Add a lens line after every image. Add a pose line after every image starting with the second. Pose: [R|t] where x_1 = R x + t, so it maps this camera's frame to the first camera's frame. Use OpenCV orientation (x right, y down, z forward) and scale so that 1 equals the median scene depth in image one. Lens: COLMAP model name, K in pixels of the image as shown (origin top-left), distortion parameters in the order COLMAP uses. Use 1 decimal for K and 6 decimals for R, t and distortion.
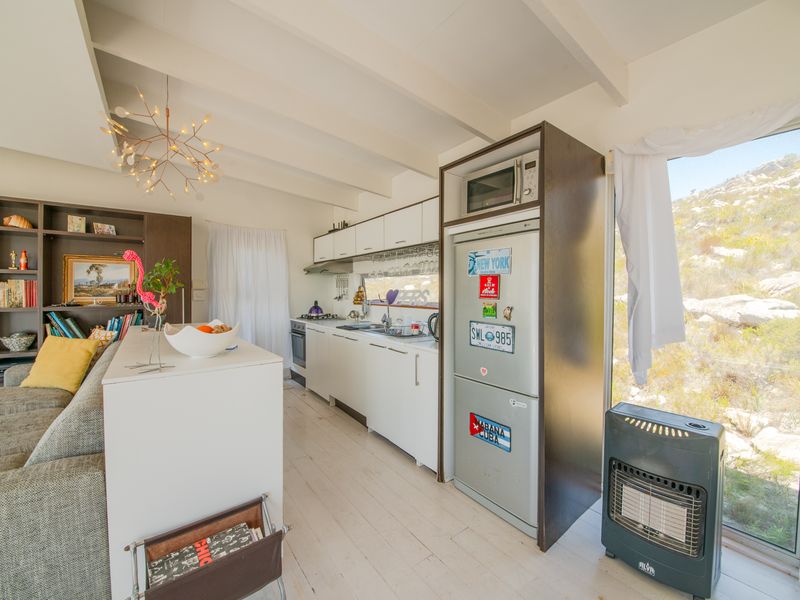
lens RADIAL K [[316.8, 0, 400.0], [0, 316.8, 300.0], [0, 0, 1]] dist [-0.001348, -0.012459]
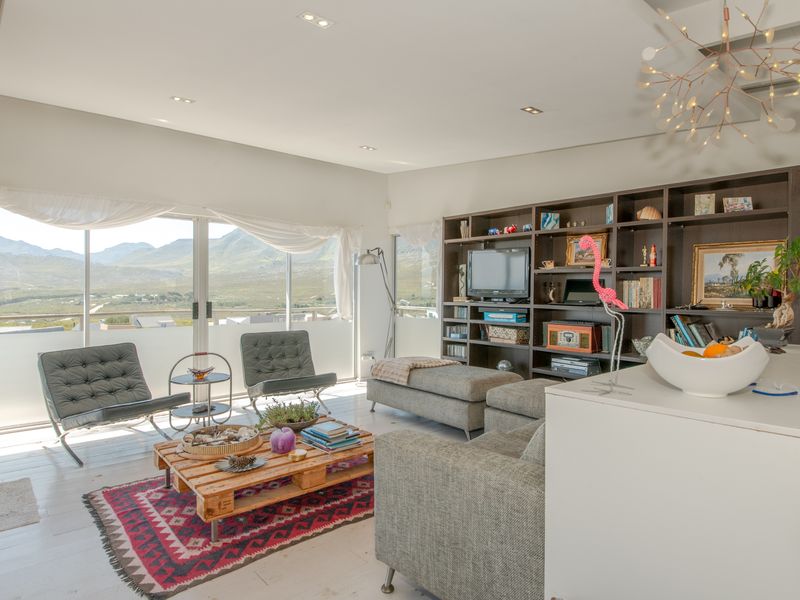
lens RADIAL K [[486.2, 0, 398.0], [0, 486.2, 290.4], [0, 0, 1]] dist [0.001072, -0.001106]
pose [[0.061193, -0.001658, -0.998125, 0.129010], [-0.030591, 0.999526, -0.003536, -0.000393], [0.997657, 0.030750, 0.061113, 0.160818]]
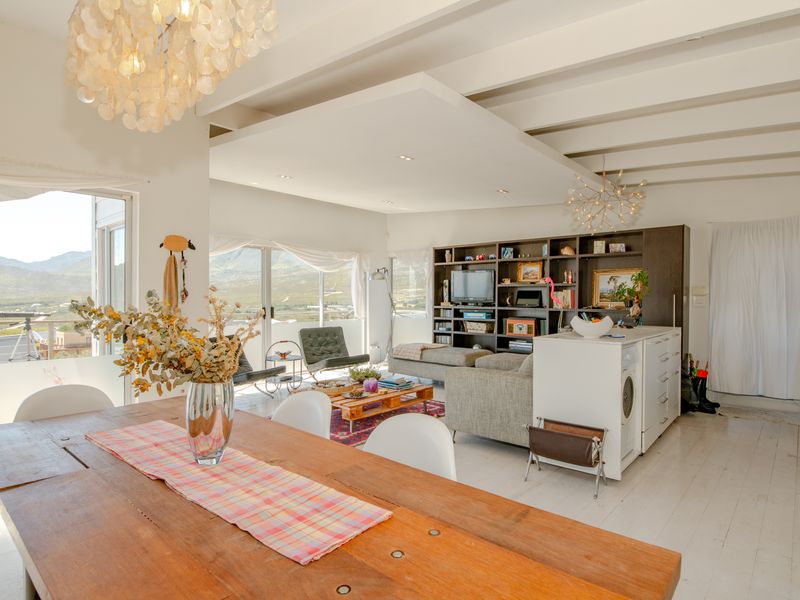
lens RADIAL K [[448.8, 0, 400.0], [0, 448.8, 300.0], [0, 0, 1]] dist [-0.000473, -0.000106]
pose [[0.186147, 0.003373, -0.982516, 0.670560], [-0.025815, 0.999666, -0.001459, 0.006667], [0.982183, 0.025635, 0.186171, -0.182529]]
